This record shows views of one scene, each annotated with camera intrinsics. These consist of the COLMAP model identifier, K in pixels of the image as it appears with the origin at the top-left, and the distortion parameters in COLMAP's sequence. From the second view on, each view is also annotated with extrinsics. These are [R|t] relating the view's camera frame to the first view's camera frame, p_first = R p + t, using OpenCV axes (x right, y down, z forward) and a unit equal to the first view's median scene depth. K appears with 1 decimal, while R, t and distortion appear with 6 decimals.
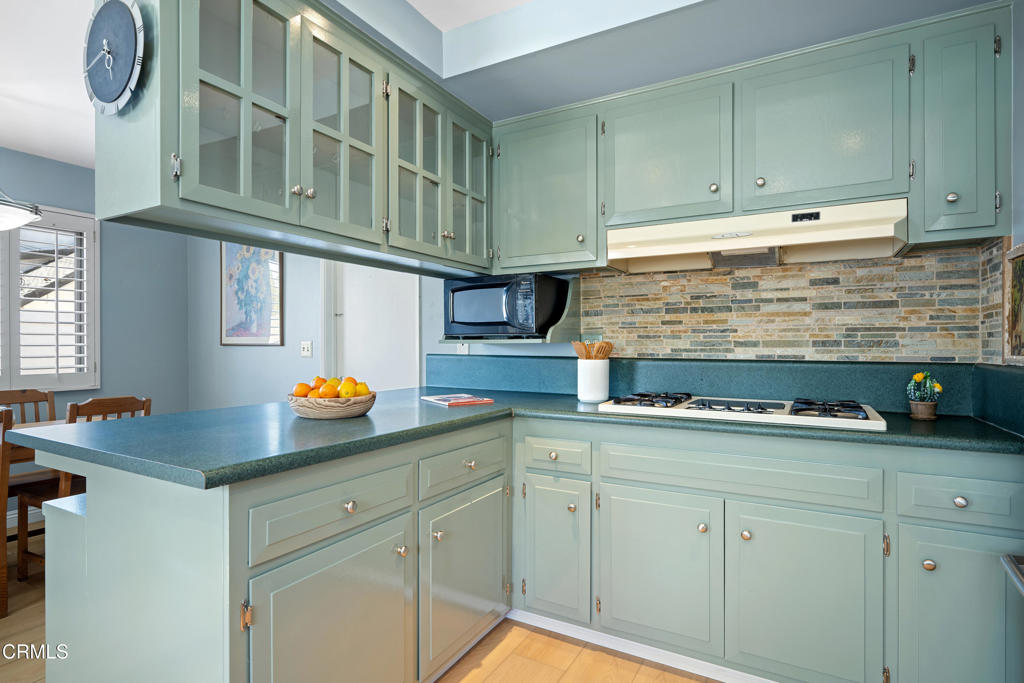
lens RADIAL K [[513.9, 0, 512.0], [0, 513.9, 341.5], [0, 0, 1]] dist [0.003403, 0.000107]
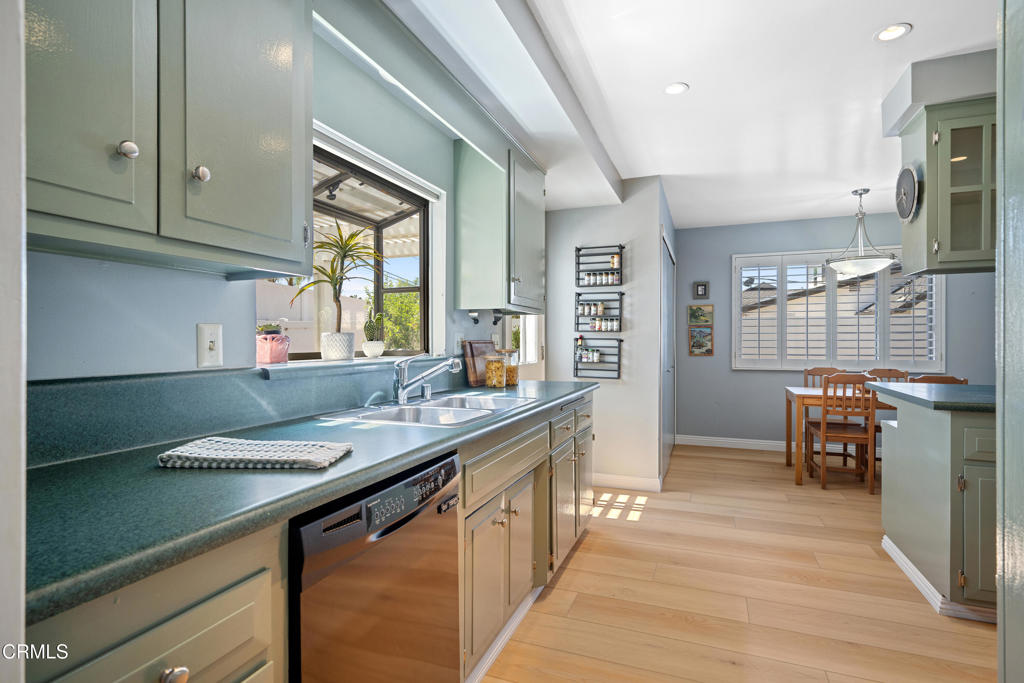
lens RADIAL K [[507.0, 0, 512.0], [0, 507.0, 341.5], [0, 0, 1]] dist [-0.002323, -0.000481]
pose [[0.134713, 0.003646, -0.990878, 0.943557], [0.008778, 0.999950, 0.004873, -0.014241], [0.990846, -0.009354, 0.134674, -0.764440]]
